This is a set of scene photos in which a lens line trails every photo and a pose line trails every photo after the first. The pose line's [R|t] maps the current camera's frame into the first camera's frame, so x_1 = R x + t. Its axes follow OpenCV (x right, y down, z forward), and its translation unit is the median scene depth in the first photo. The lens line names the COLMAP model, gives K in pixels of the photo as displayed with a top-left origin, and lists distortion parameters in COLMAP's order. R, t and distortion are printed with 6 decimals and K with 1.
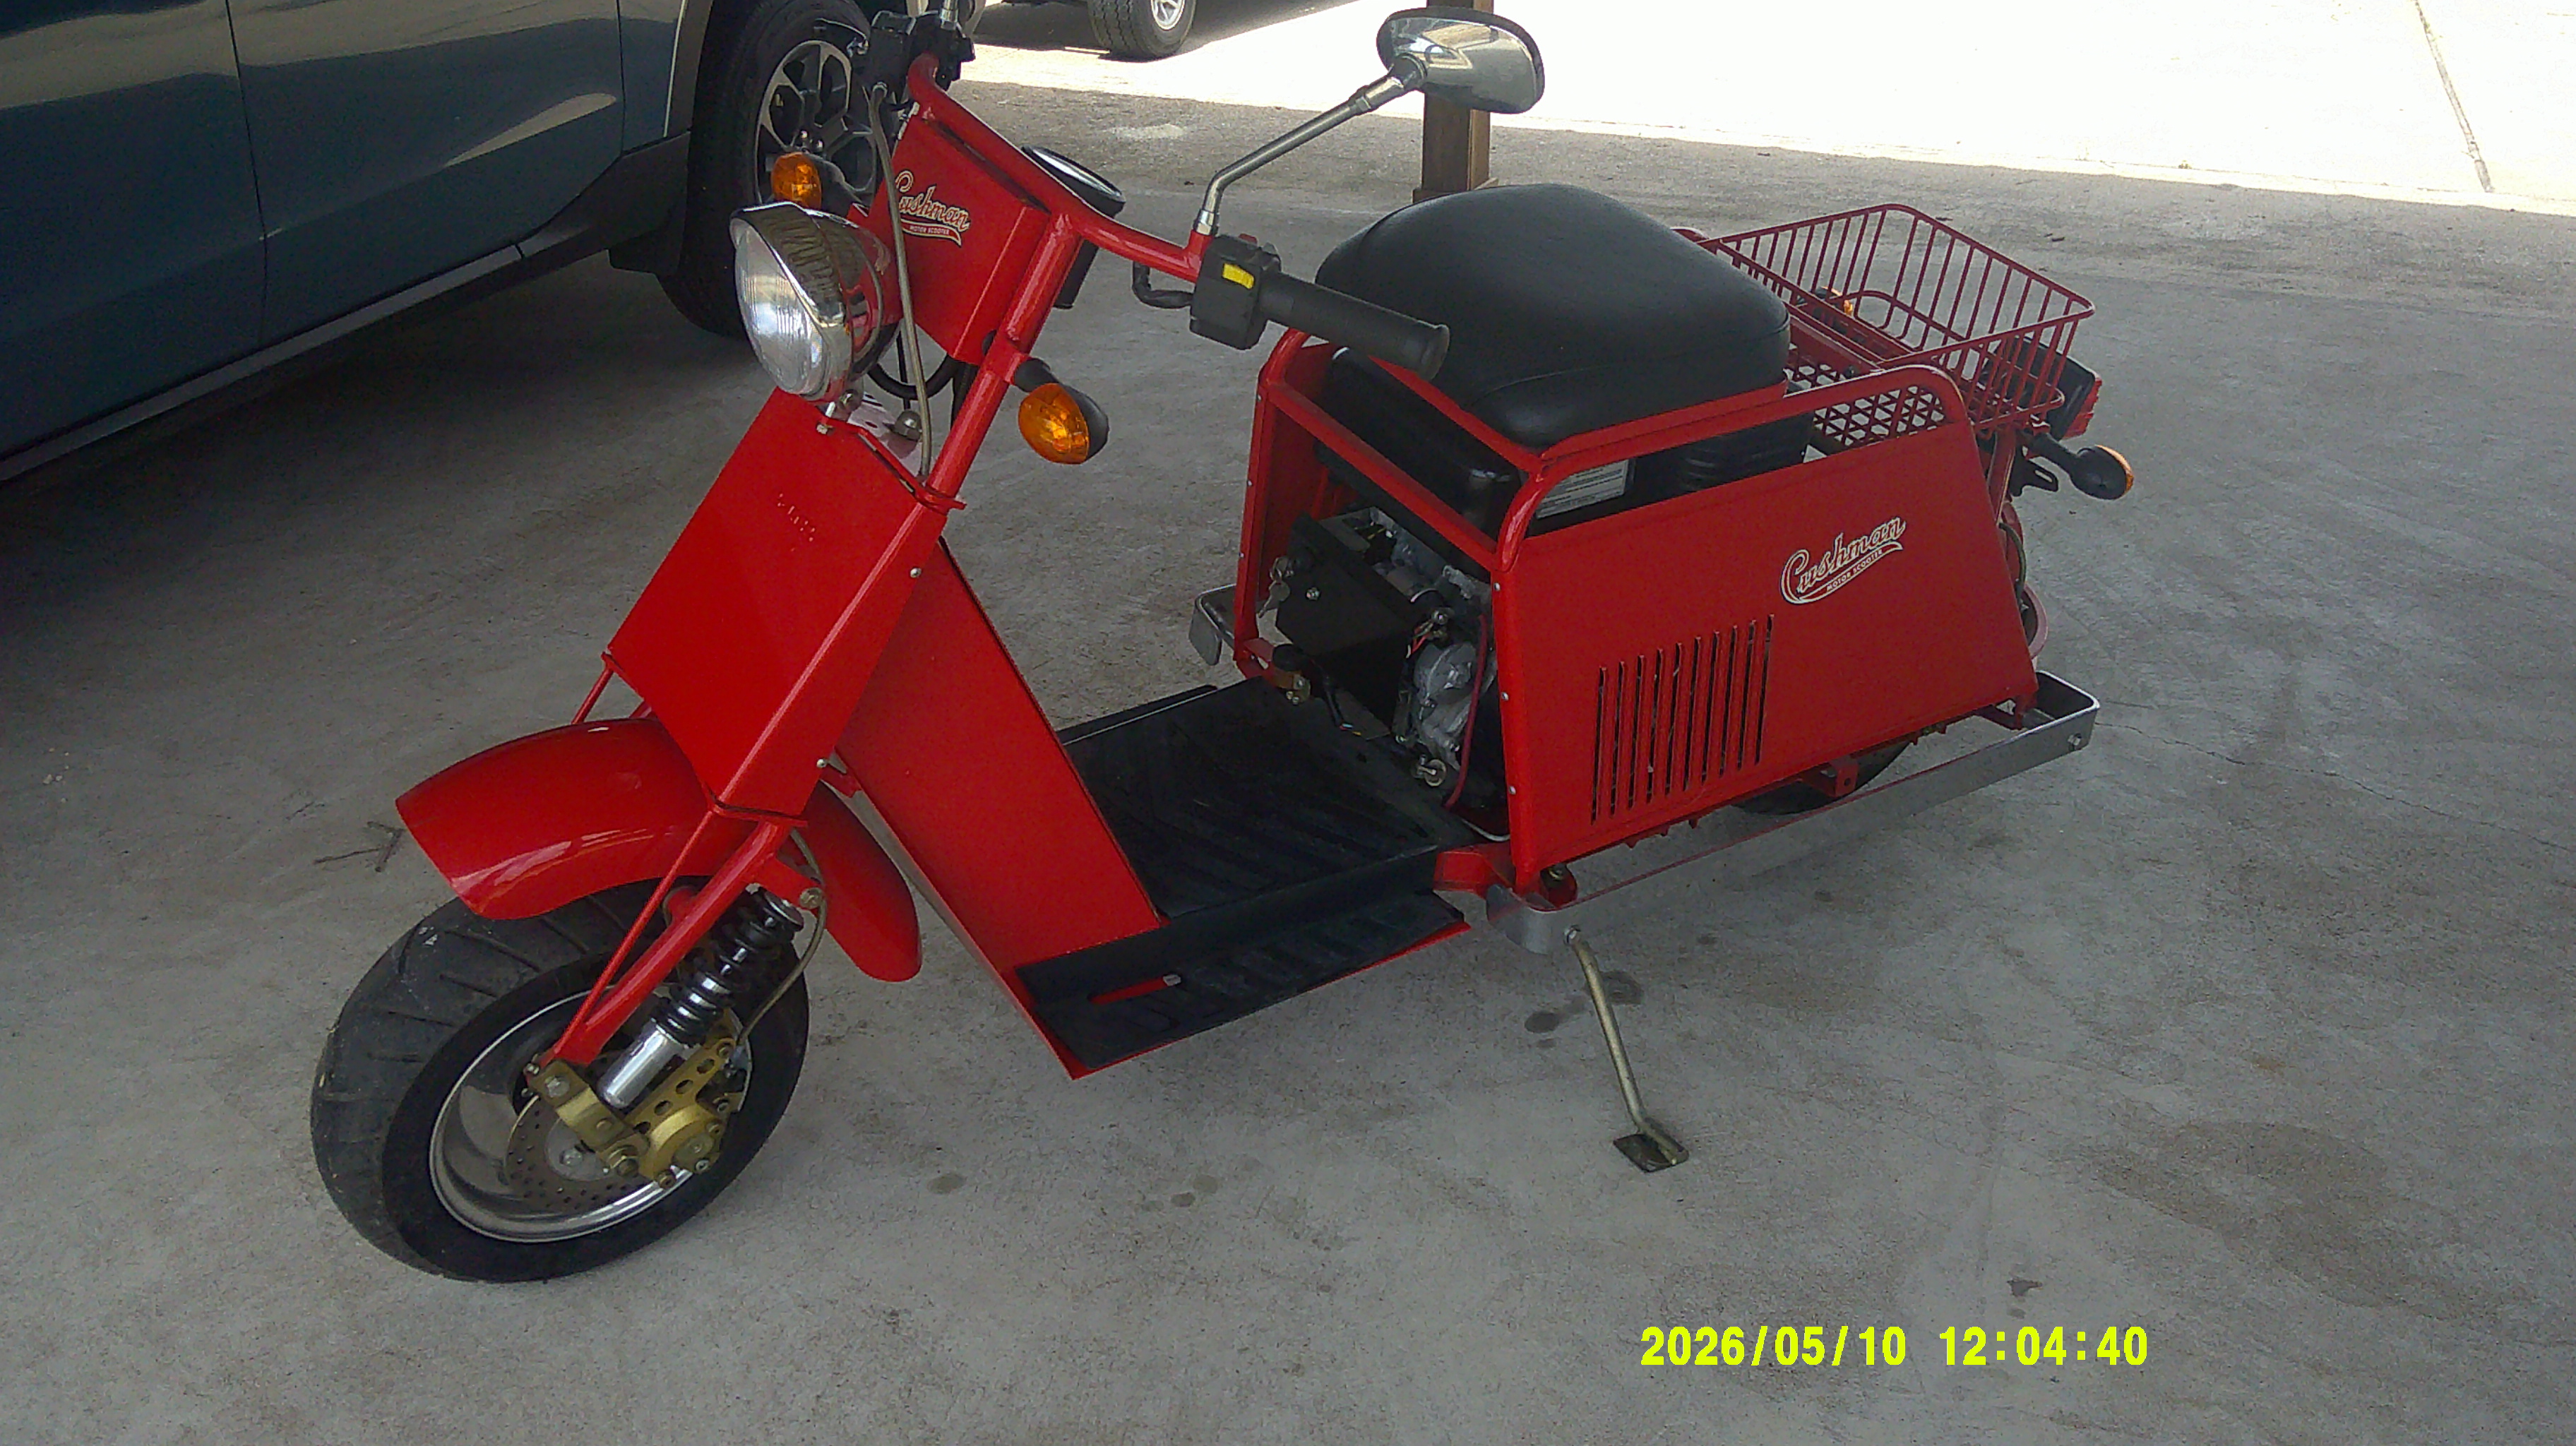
lens RADIAL K [[2424.8, 0, 1279.9], [0, 2424.8, 647.9], [0, 0, 1]] dist [0.112959, -0.238843]
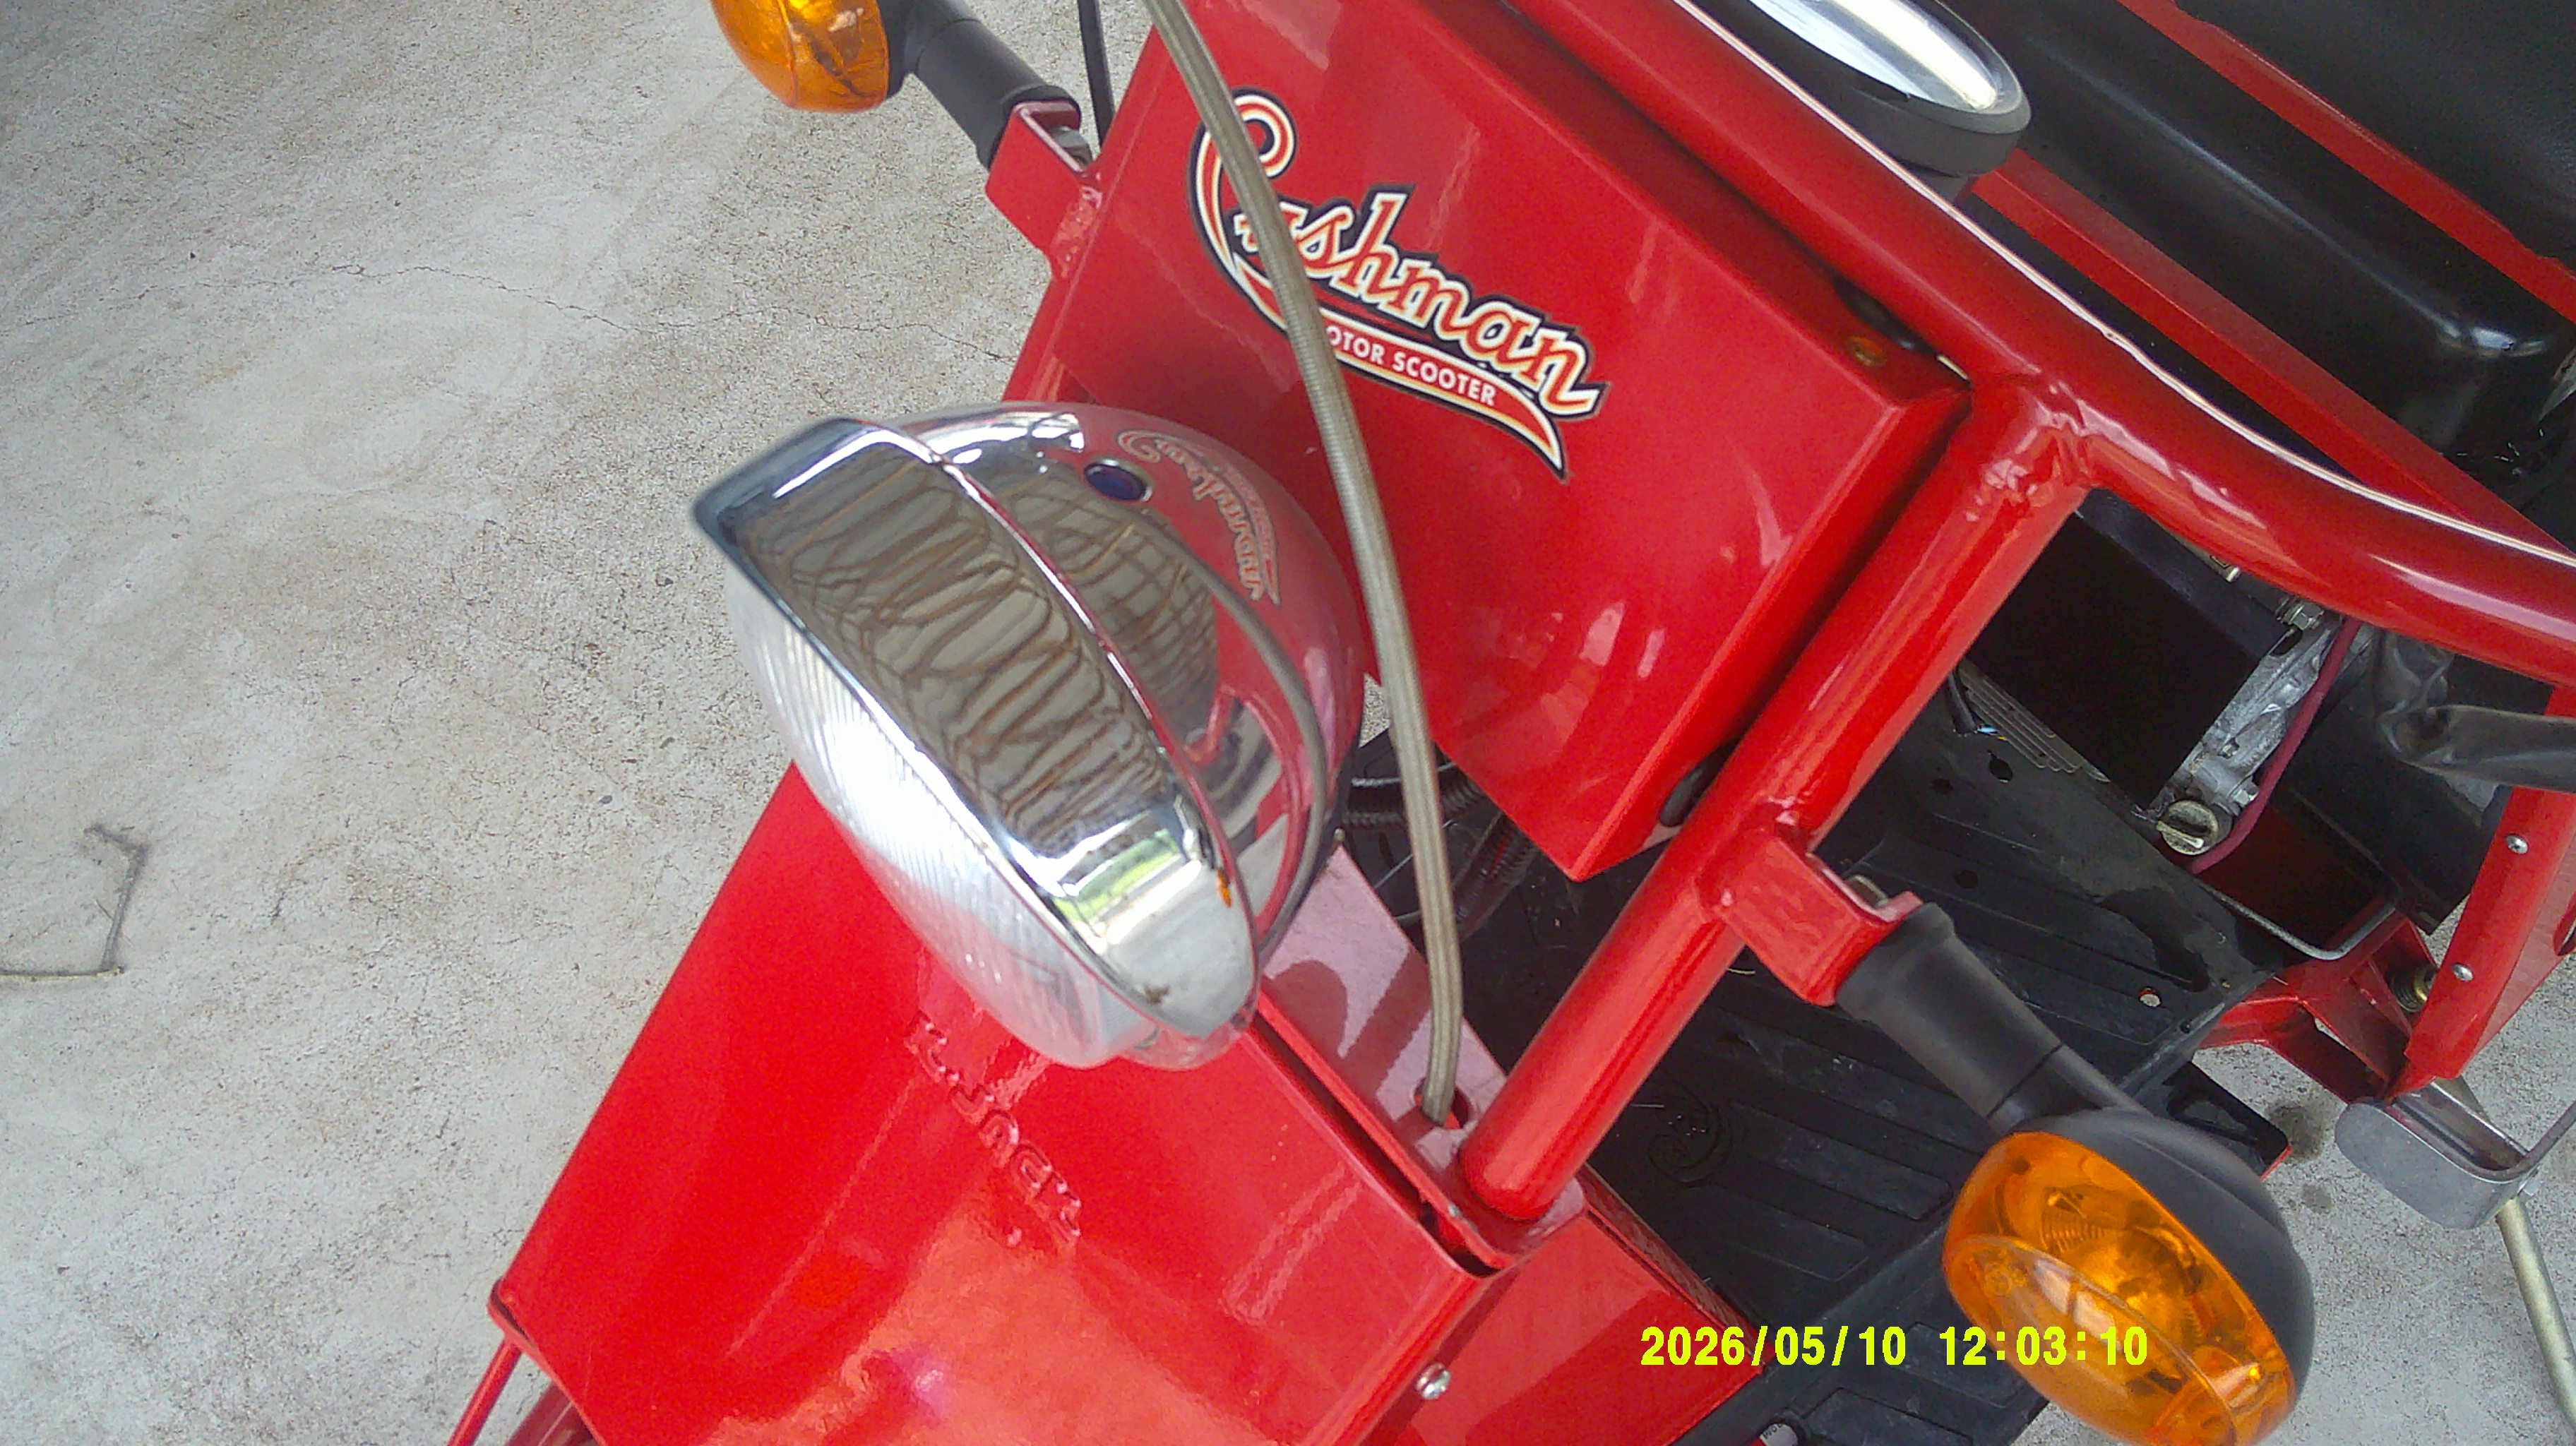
lens RADIAL K [[2424.8, 0, 1279.9], [0, 2424.8, 647.9], [0, 0, 1]] dist [0.112959, -0.238843]
pose [[0.992851, -0.114499, 0.033724, -0.100523], [0.092446, 0.916357, 0.389542, -0.147581], [-0.075505, -0.383639, 0.920391, 0.434708]]
